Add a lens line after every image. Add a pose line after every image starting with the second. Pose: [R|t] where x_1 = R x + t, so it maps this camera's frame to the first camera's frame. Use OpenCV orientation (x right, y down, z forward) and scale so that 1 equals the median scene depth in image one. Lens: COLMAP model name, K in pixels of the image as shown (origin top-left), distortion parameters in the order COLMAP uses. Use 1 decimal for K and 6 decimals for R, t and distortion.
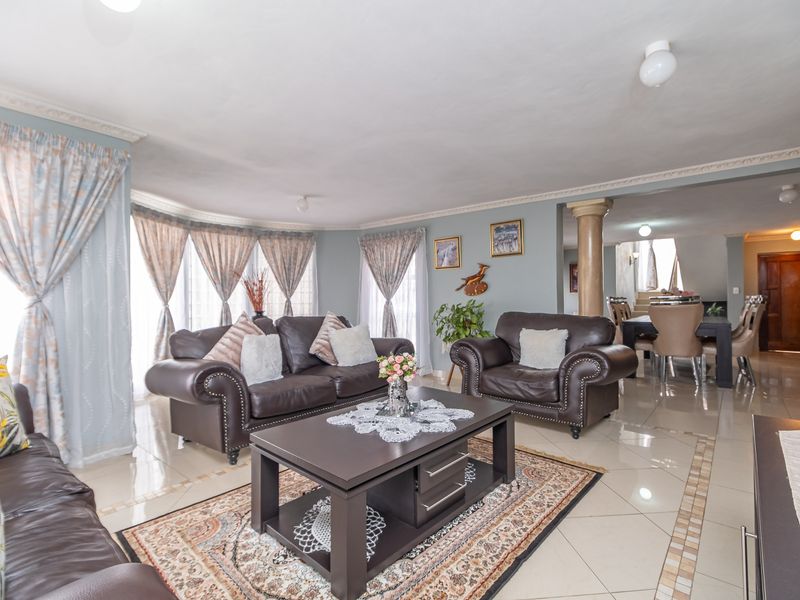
lens RADIAL K [[381.9, 0, 415.5], [0, 381.9, 301.2], [0, 0, 1]] dist [-0.005053, -0.000138]
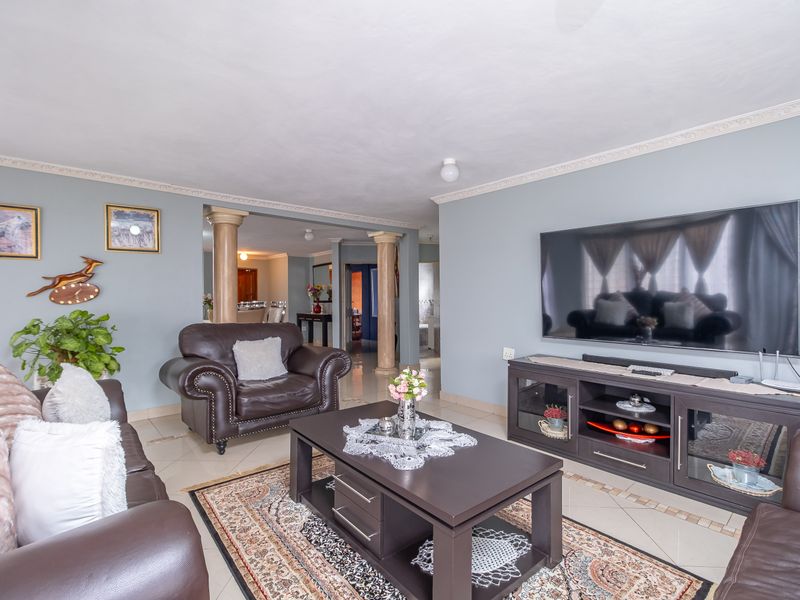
lens RADIAL K [[381.9, 0, 393.0], [0, 381.9, 297.2], [0, 0, 1]] dist [-0.005053, -0.000138]
pose [[0.180046, 0.007127, 0.983632, -0.735404], [0.010908, 0.999898, -0.009242, -0.027670], [-0.983598, 0.012393, 0.179950, 0.634466]]
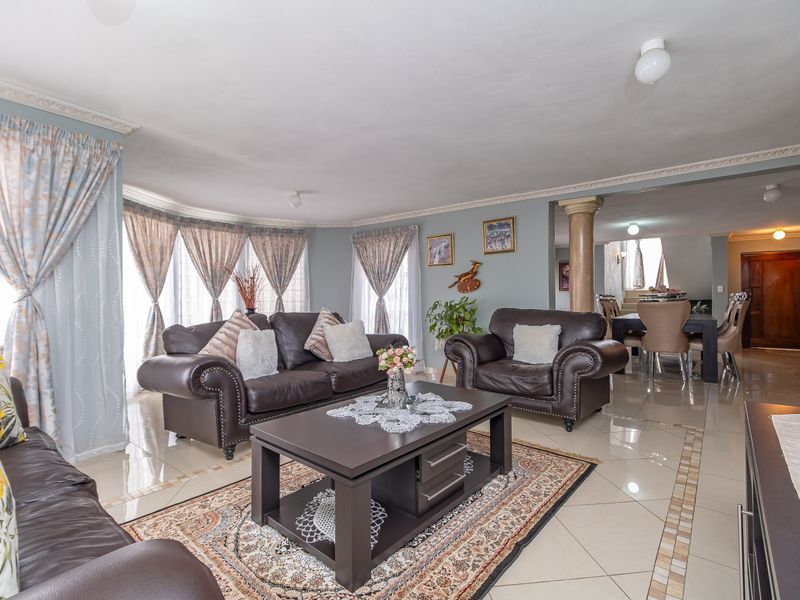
lens RADIAL K [[381.9, 0, 415.1], [0, 381.9, 302.4], [0, 0, 1]] dist [-0.005053, -0.000138]
pose [[0.999624, 0.000126, 0.027414, -0.020105], [-0.000234, 0.999992, 0.003903, 0.013114], [-0.027413, -0.003908, 0.999617, -0.004915]]
